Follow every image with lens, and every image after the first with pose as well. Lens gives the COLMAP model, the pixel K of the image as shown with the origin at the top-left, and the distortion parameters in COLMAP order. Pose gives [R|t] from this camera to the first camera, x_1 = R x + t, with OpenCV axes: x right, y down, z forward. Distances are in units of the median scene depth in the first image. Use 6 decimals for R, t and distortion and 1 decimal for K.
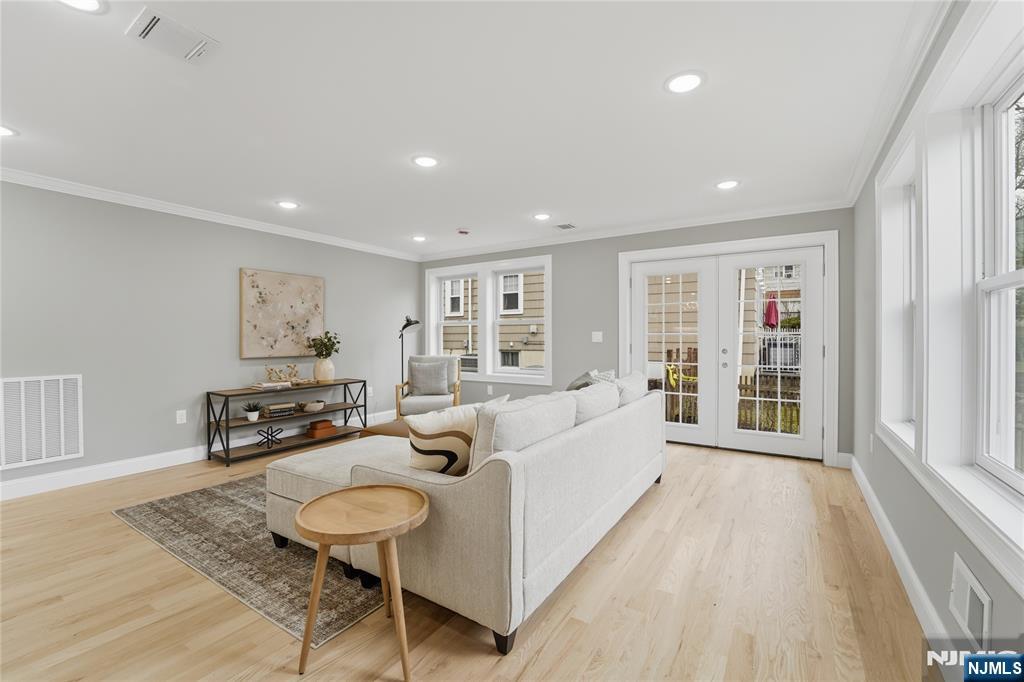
lens RADIAL K [[424.6, 0, 517.8], [0, 424.6, 338.3], [0, 0, 1]] dist [-0.018189, -0.000392]
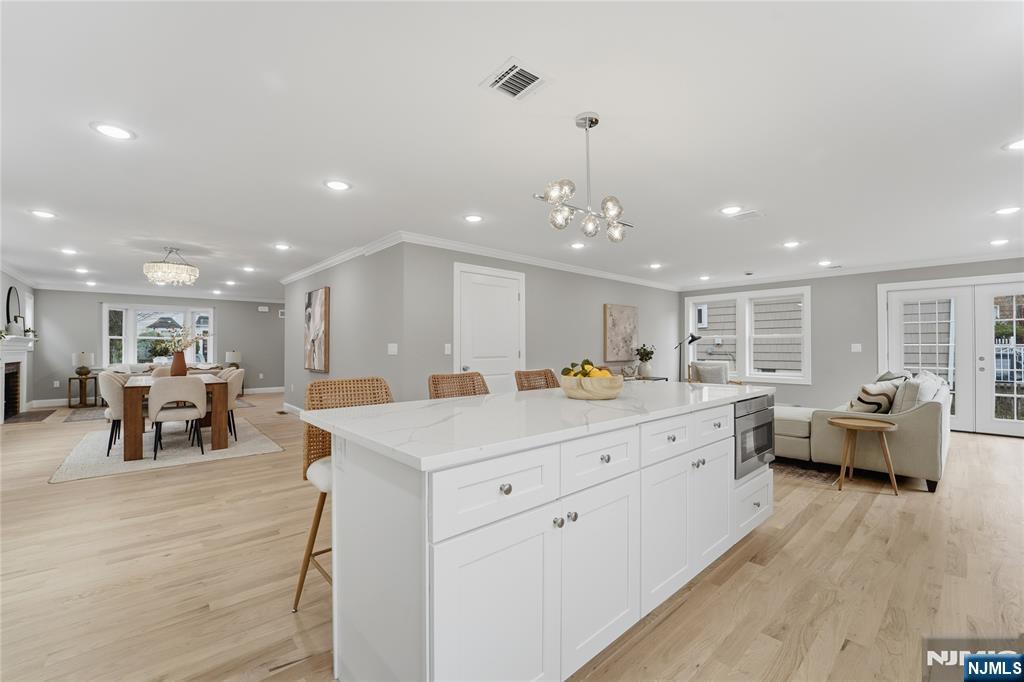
lens RADIAL K [[422.8, 0, 512.0], [0, 422.8, 341.0], [0, 0, 1]] dist [-0.019369, -0.000155]
pose [[0.965157, -0.004339, -0.261637, -0.527081], [-0.000896, 0.999802, -0.019888, 0.002584], [0.261671, 0.019430, 0.964962, -0.556519]]
